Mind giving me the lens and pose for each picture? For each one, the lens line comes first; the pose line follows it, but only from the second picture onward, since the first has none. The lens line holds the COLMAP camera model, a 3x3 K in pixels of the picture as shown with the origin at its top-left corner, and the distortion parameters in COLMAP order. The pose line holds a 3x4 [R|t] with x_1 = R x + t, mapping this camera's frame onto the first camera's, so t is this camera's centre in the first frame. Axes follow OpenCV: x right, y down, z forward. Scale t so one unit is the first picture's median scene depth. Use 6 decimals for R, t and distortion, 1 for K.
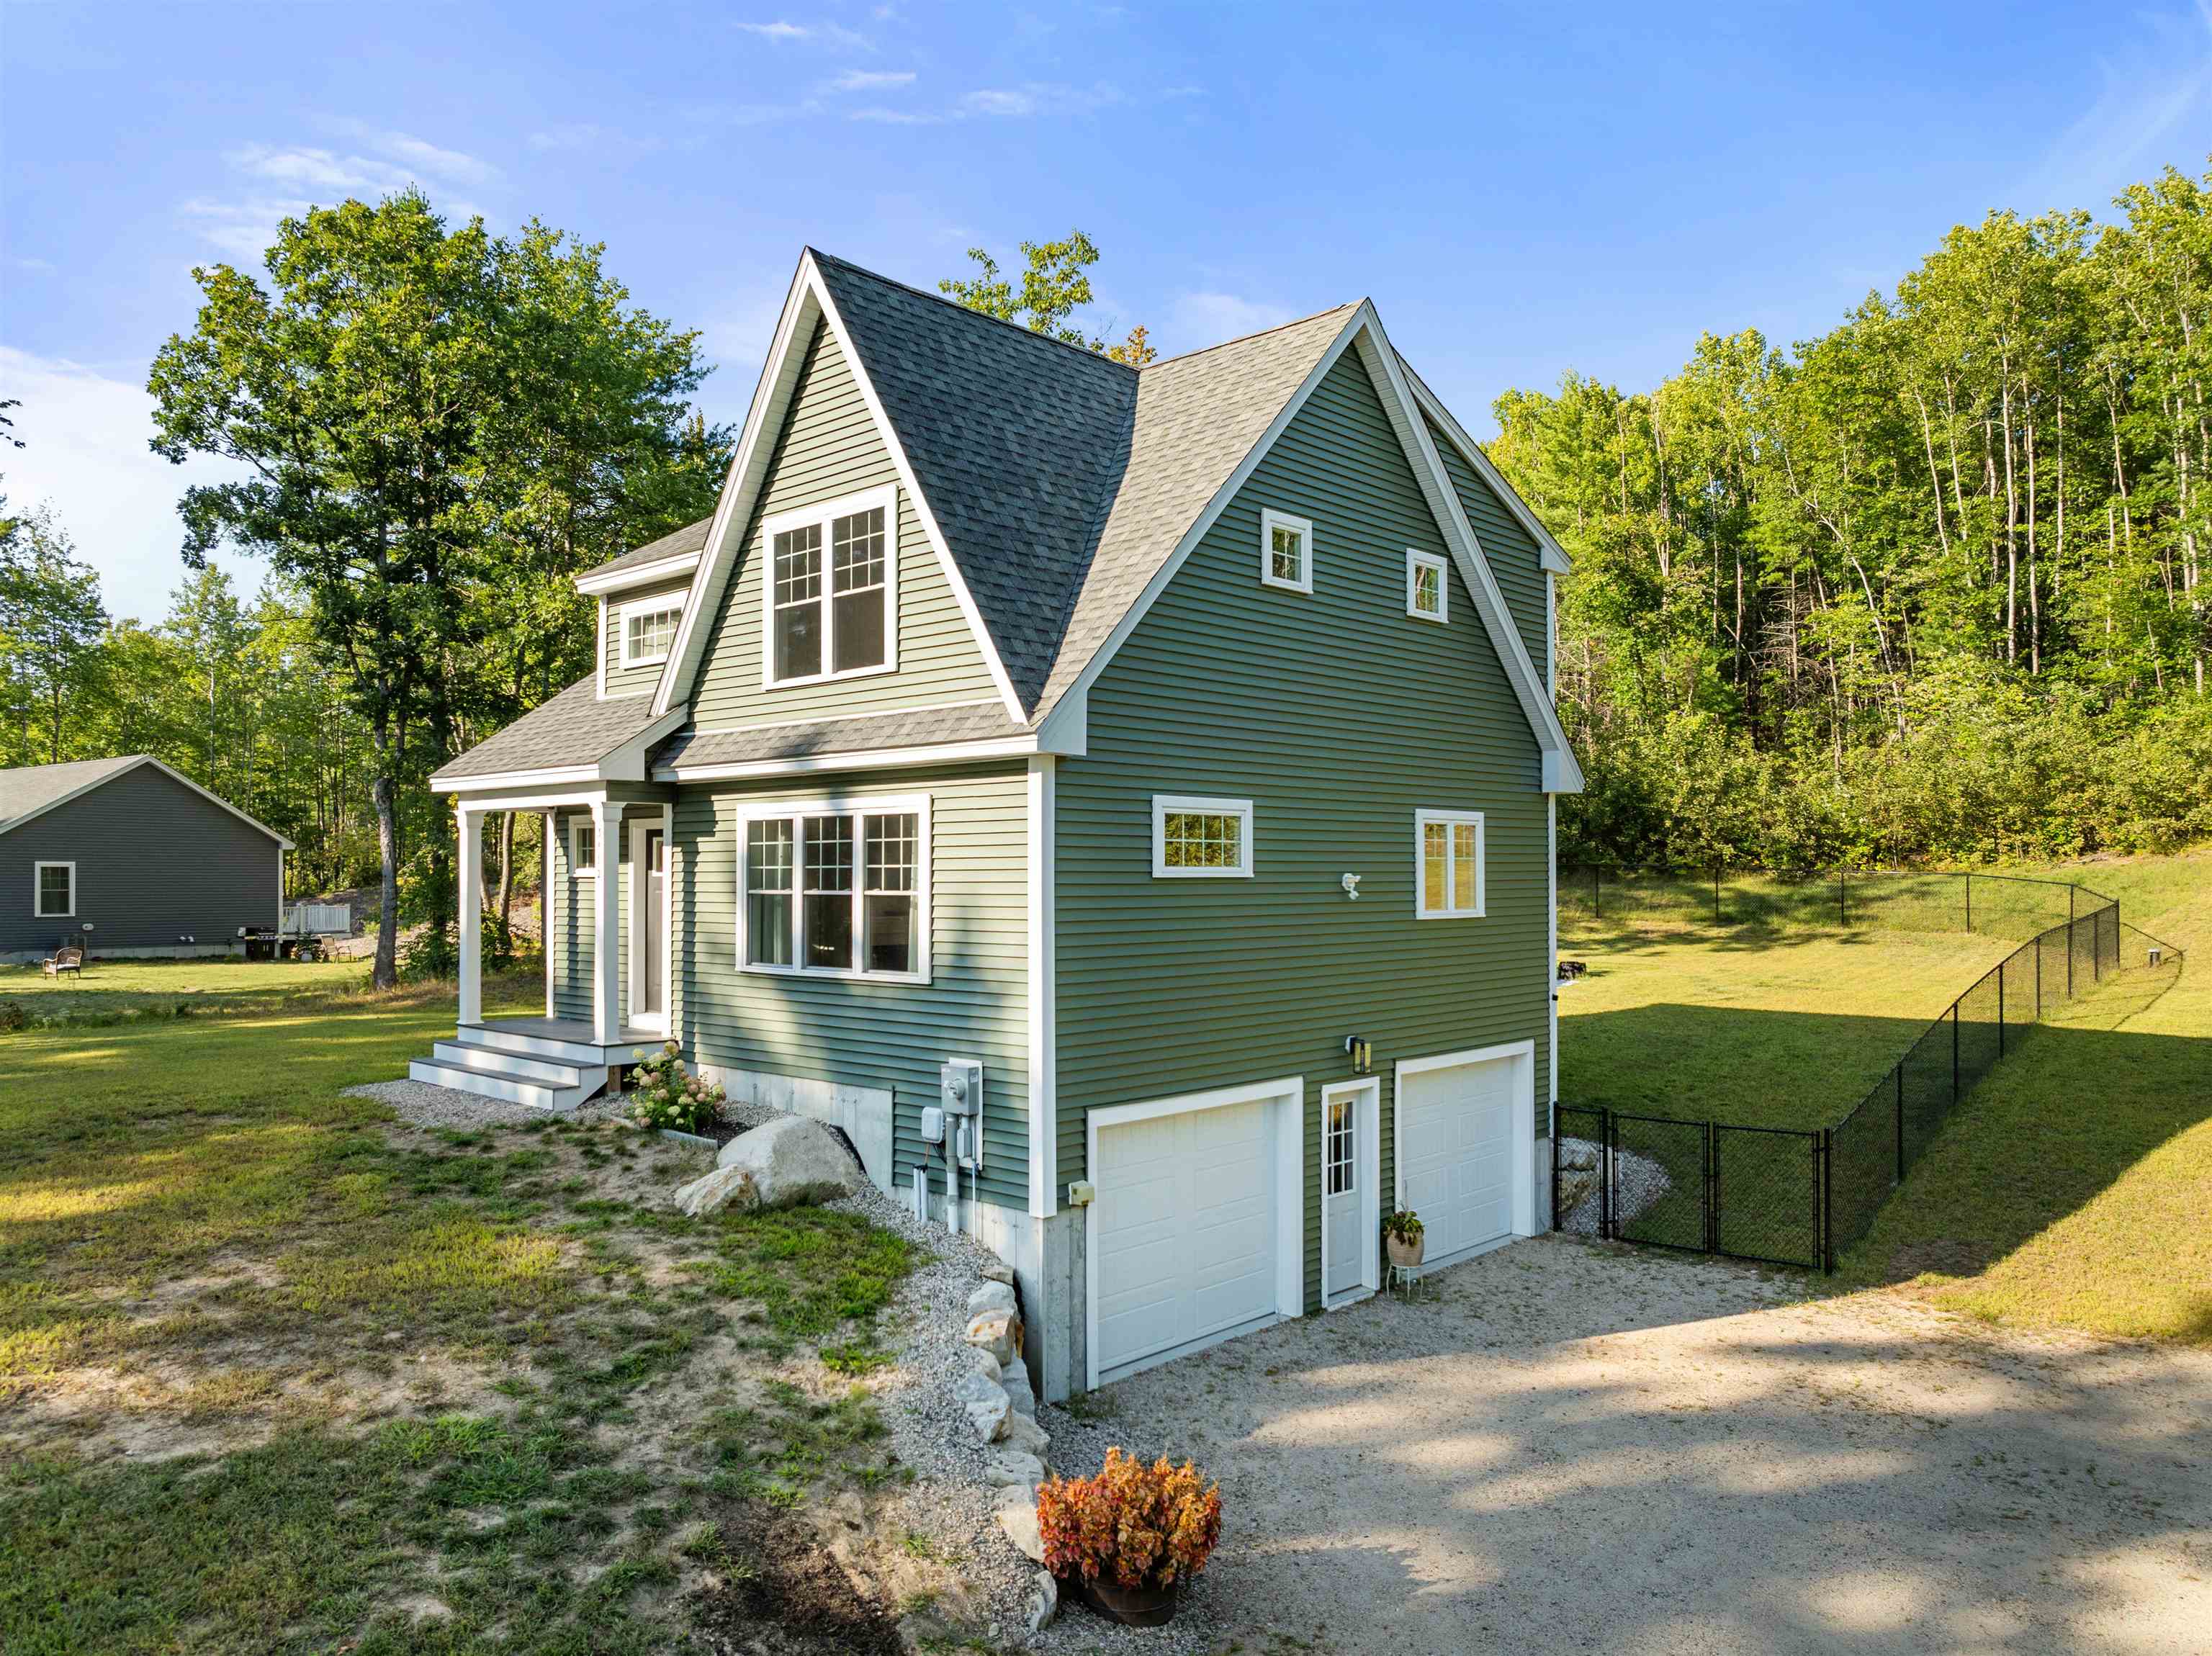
lens RADIAL K [[1560.9, 0, 1106.4], [0, 1560.9, 866.8], [0, 0, 1]] dist [-0.040469, -0.001039]
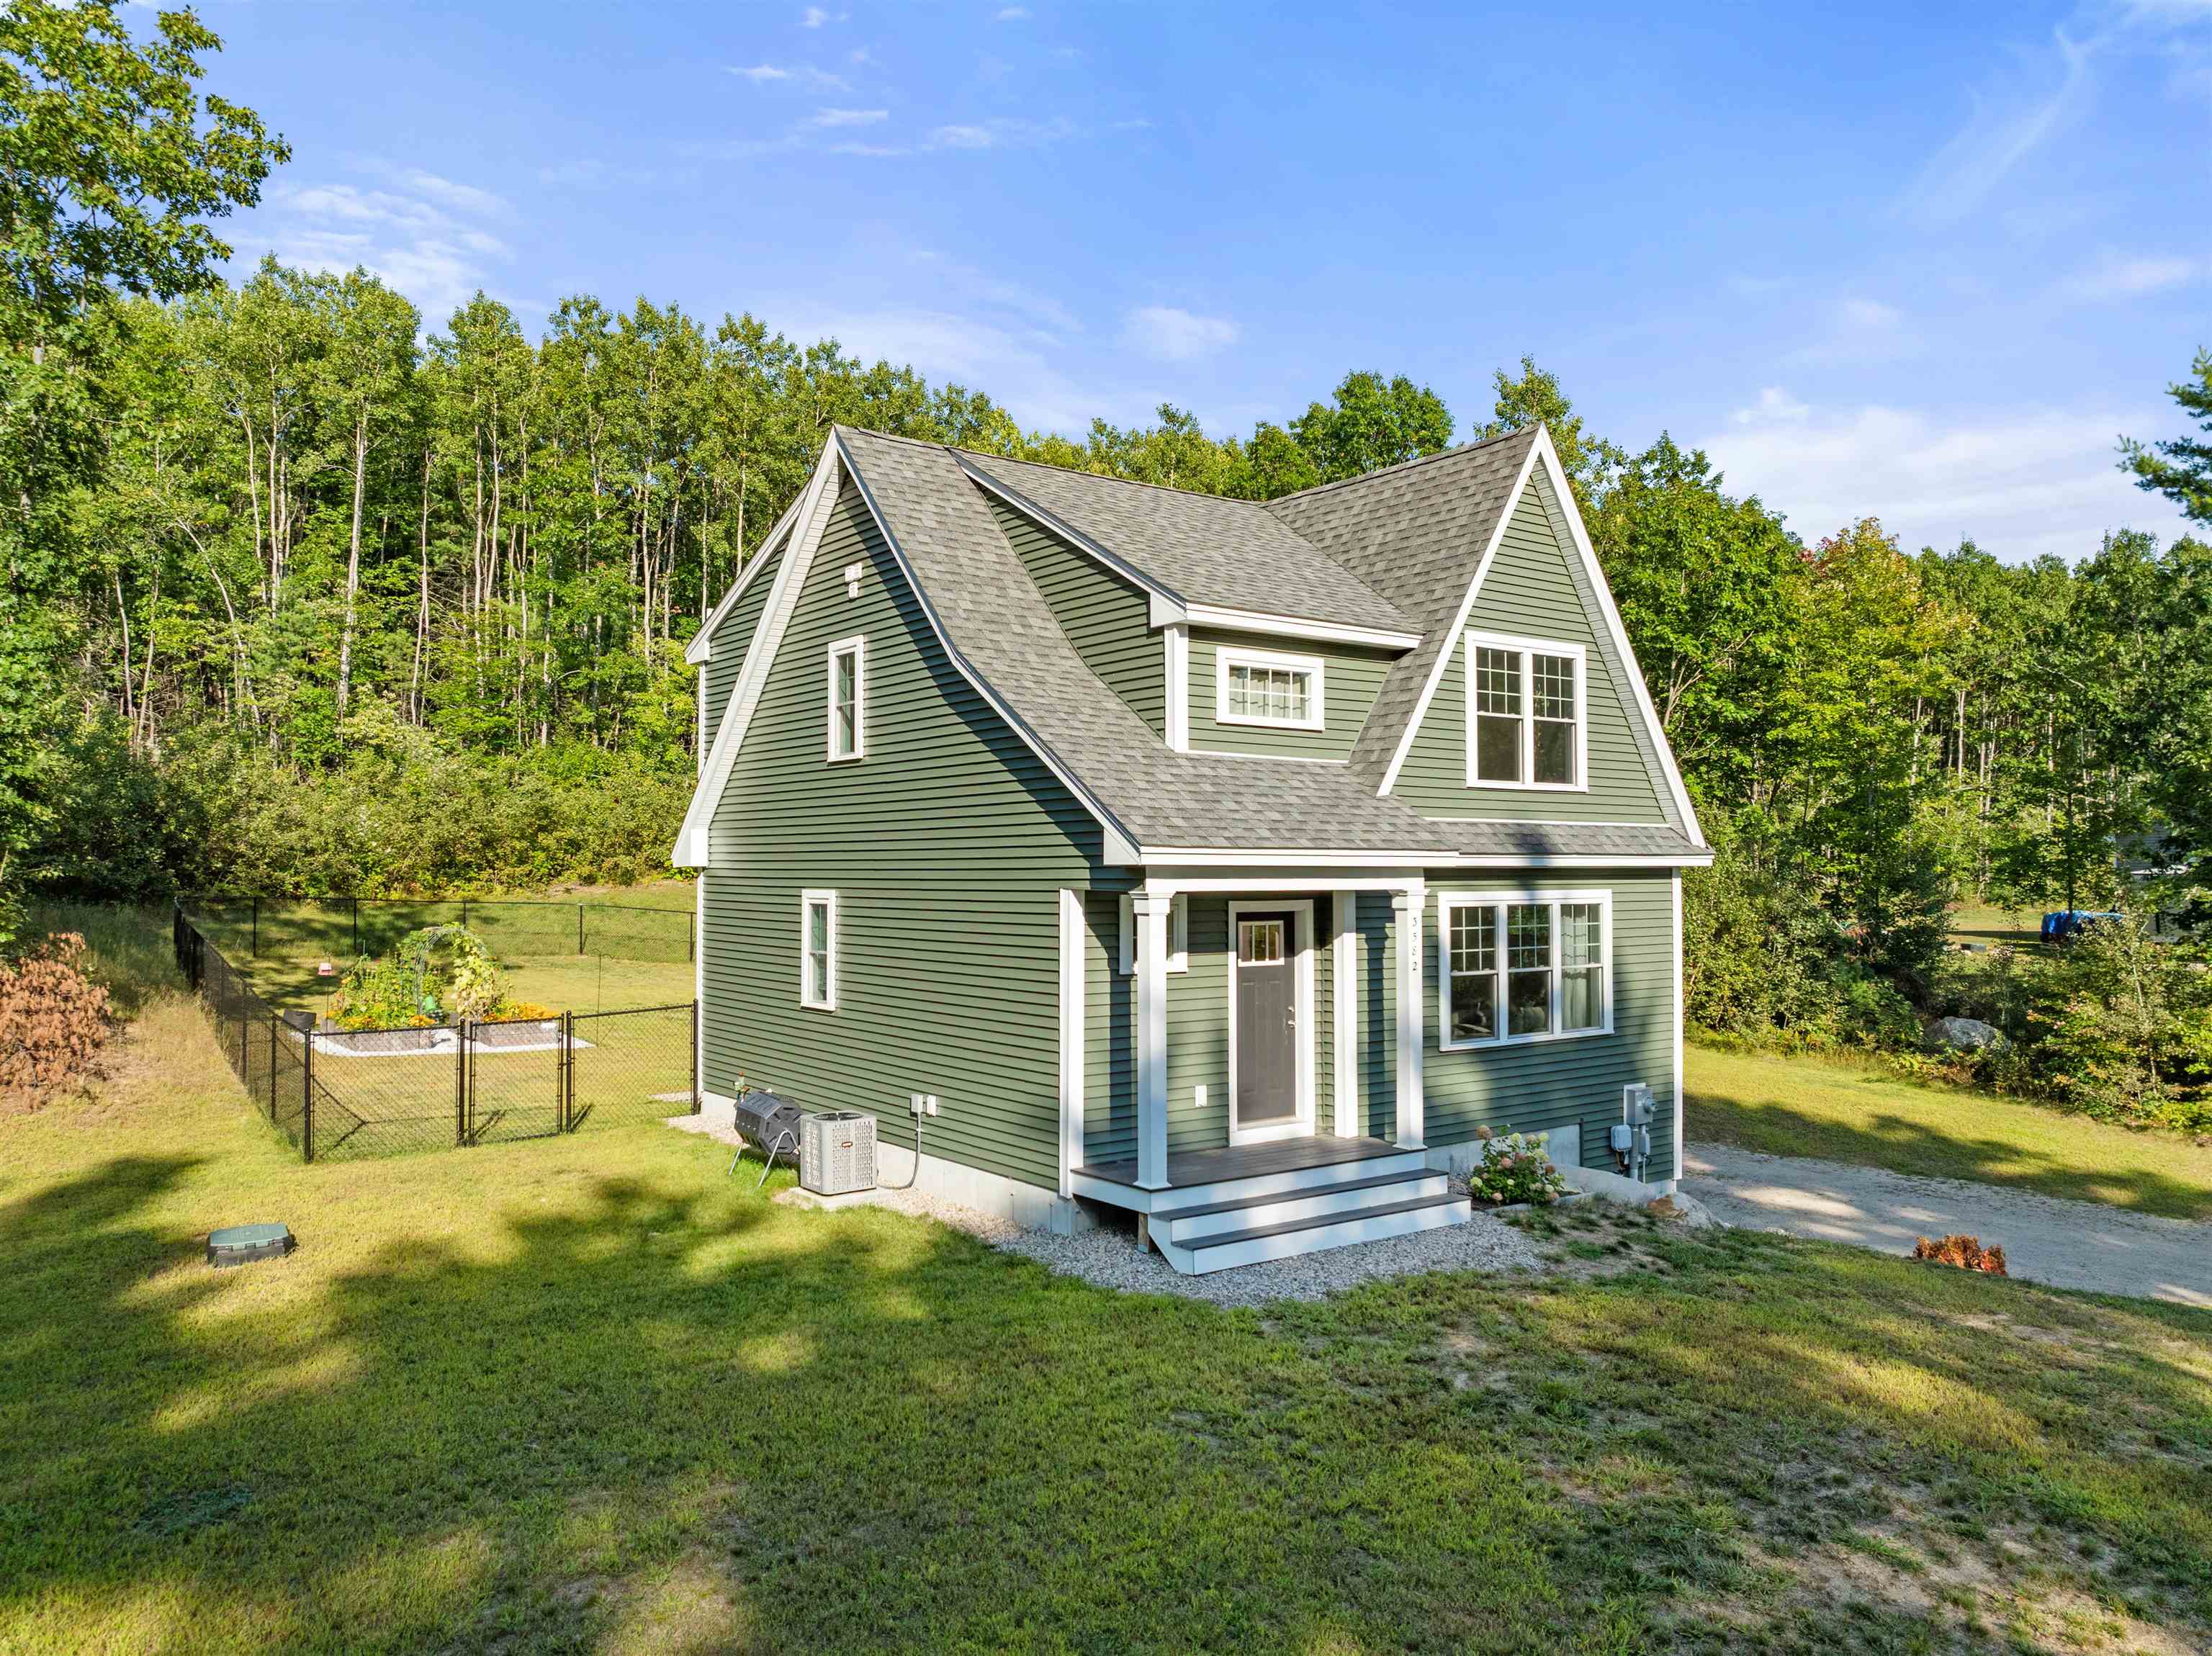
lens RADIAL K [[1588.1, 0, 1048.5], [0, 1588.1, 839.9], [0, 0, 1]] dist [-0.036355, 0.004240]
pose [[0.201341, 0.020449, 0.979308, -1.379725], [-0.002626, 0.999790, -0.020337, -0.054249], [-0.979518, 0.001523, 0.201352, 1.082765]]
